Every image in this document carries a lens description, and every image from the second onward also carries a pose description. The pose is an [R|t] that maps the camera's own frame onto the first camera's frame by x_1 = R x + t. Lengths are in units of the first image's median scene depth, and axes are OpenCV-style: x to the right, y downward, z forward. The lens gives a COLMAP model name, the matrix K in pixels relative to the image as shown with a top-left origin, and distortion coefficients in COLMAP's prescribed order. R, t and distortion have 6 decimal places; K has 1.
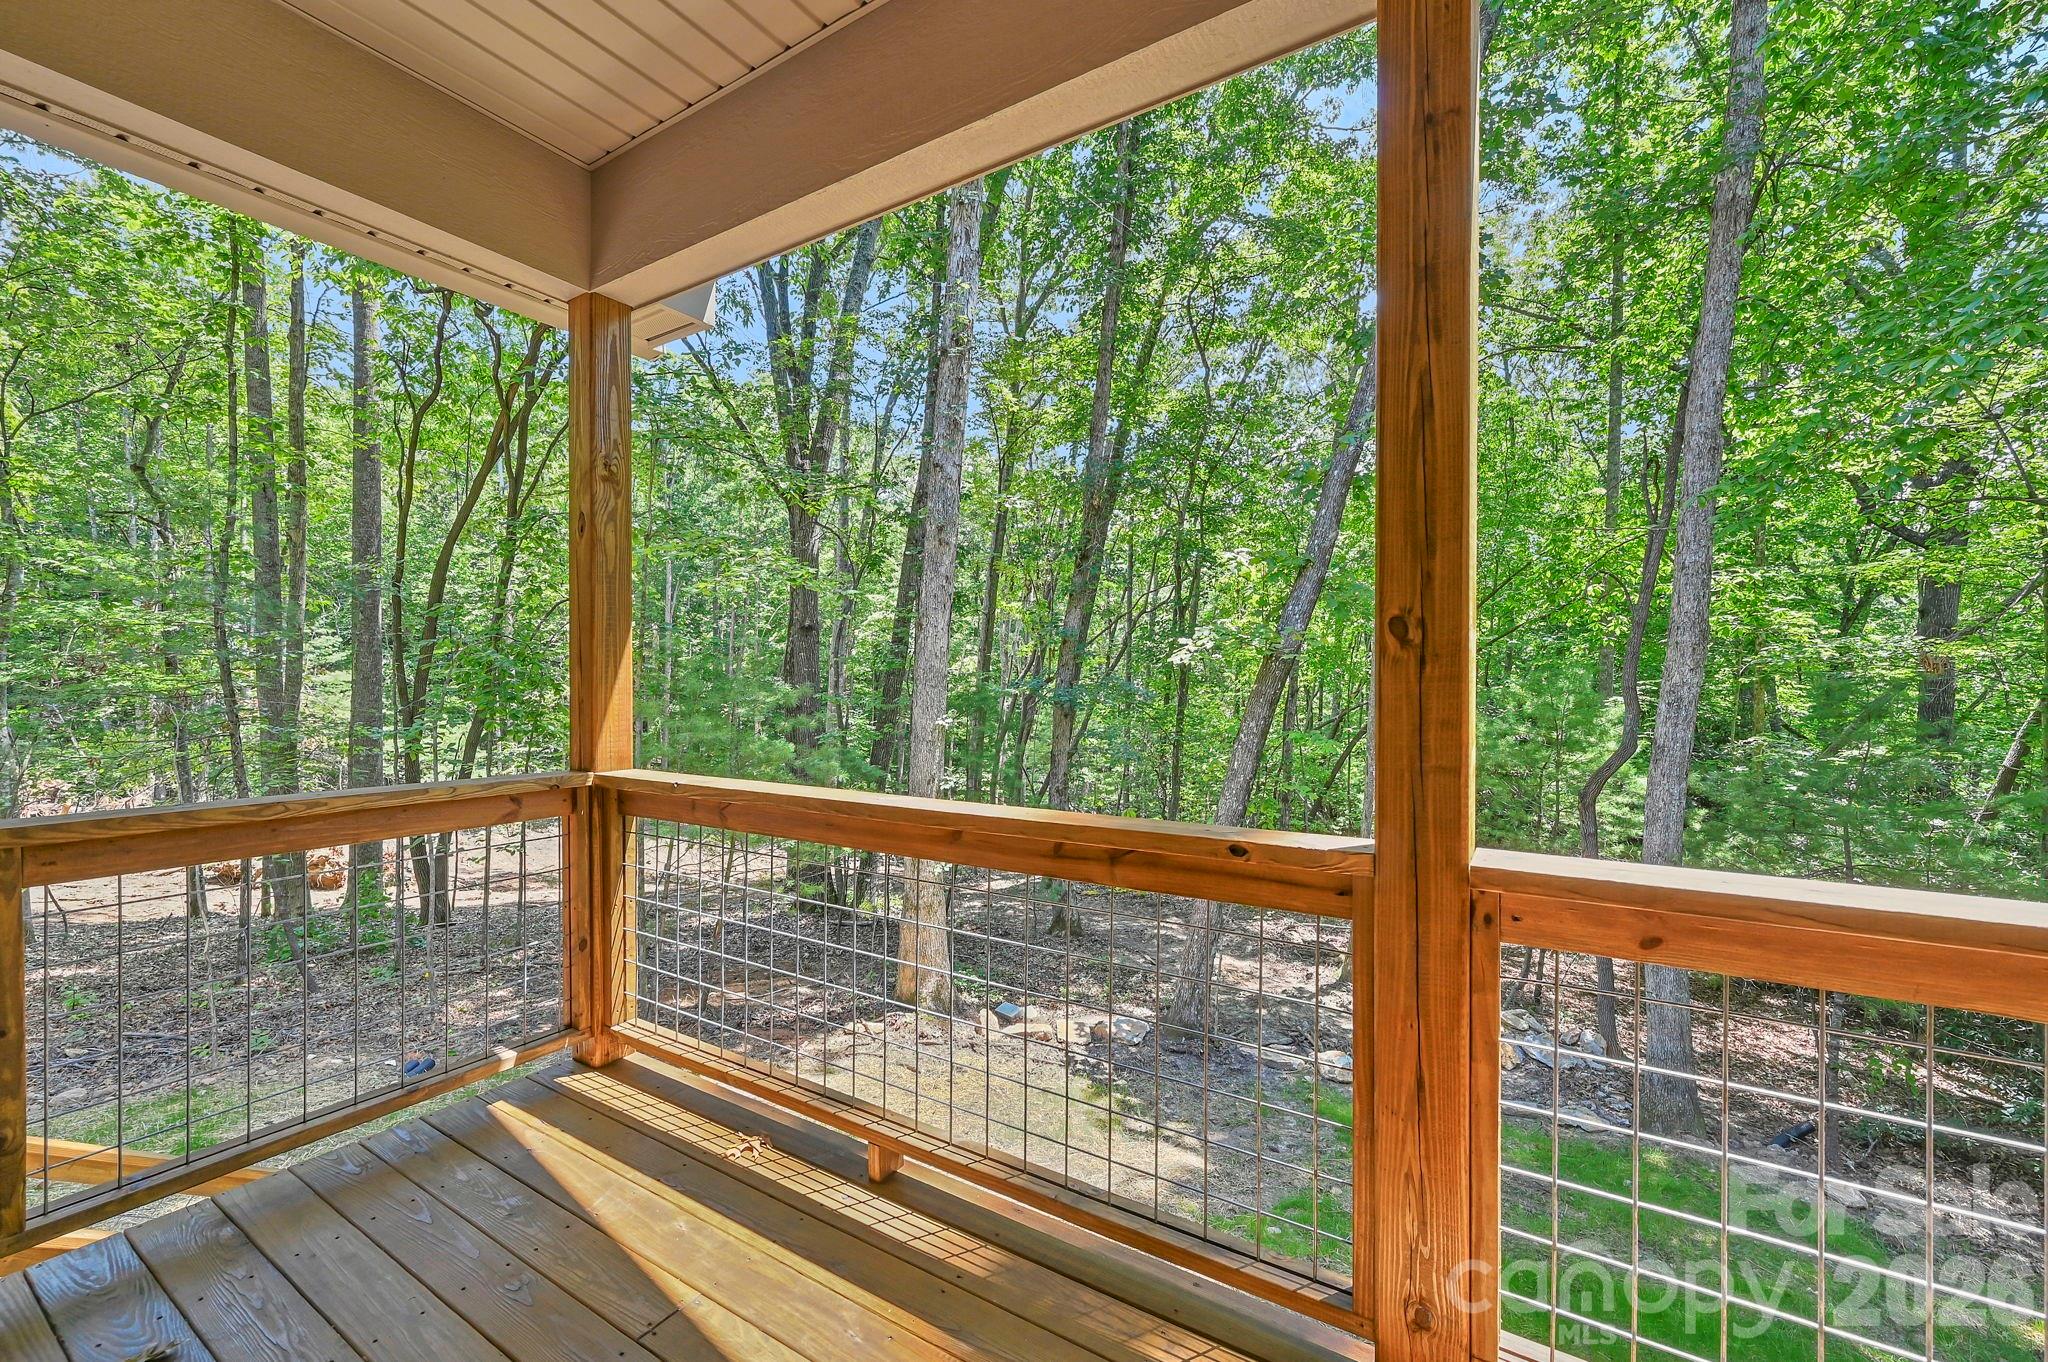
lens RADIAL K [[818.7, 0, 1025.2], [0, 818.7, 670.9], [0, 0, 1]] dist [-0.000607, 0.000039]
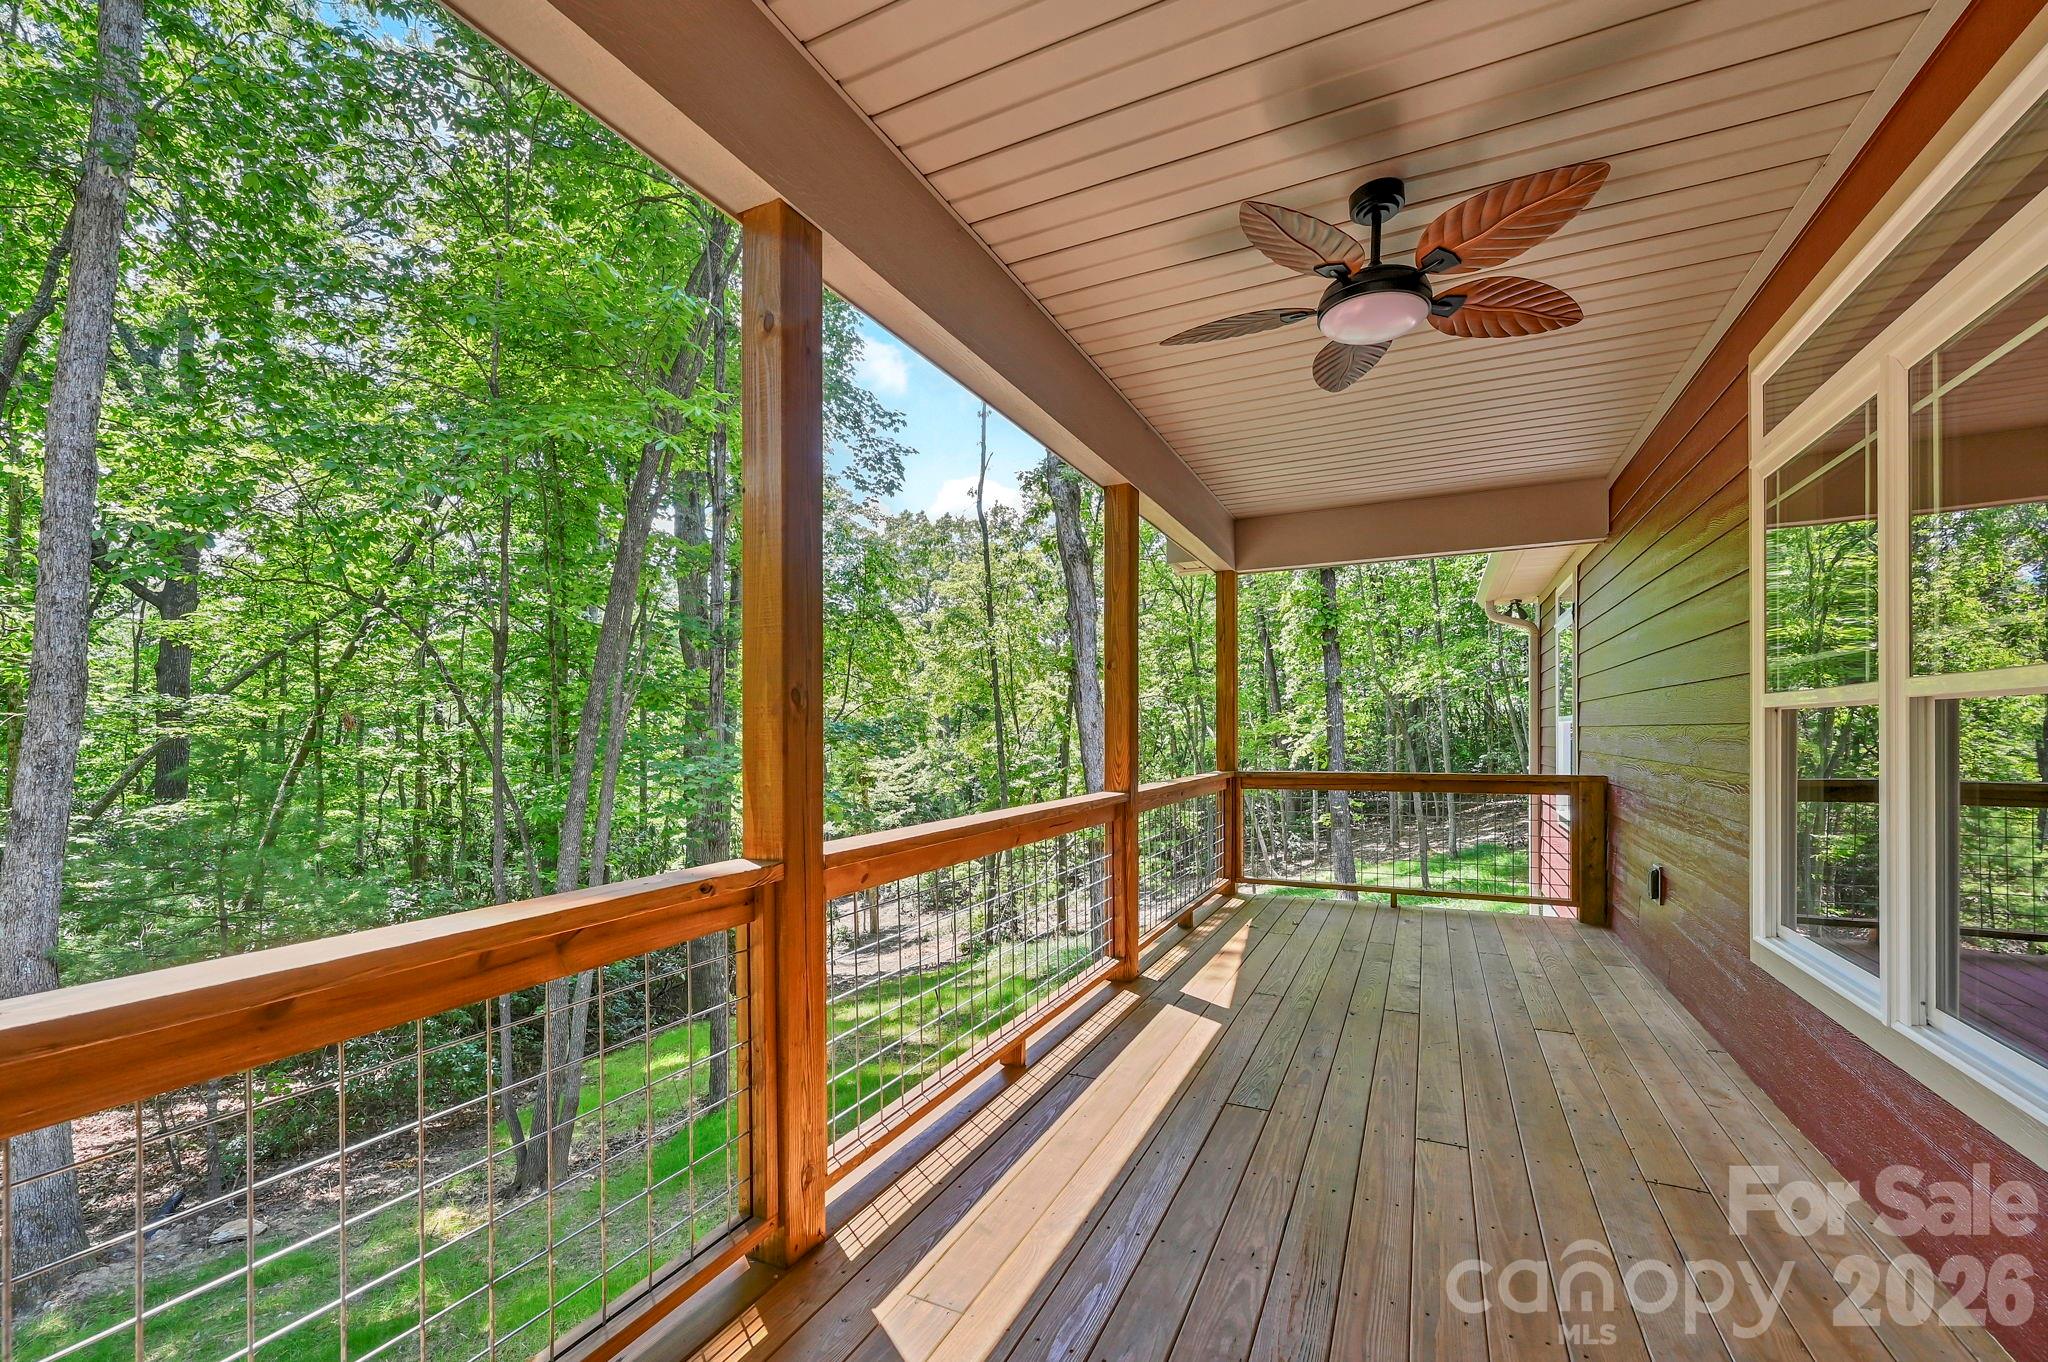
lens RADIAL K [[830.7, 0, 1030.8], [0, 830.7, 727.6], [0, 0, 1]] dist [0.000800, 0.000059]
pose [[-0.108926, 0.002827, 0.994046, -0.298104], [-0.003537, 0.999989, -0.003231, 0.000732], [-0.994044, -0.003868, -0.108915, 0.221910]]
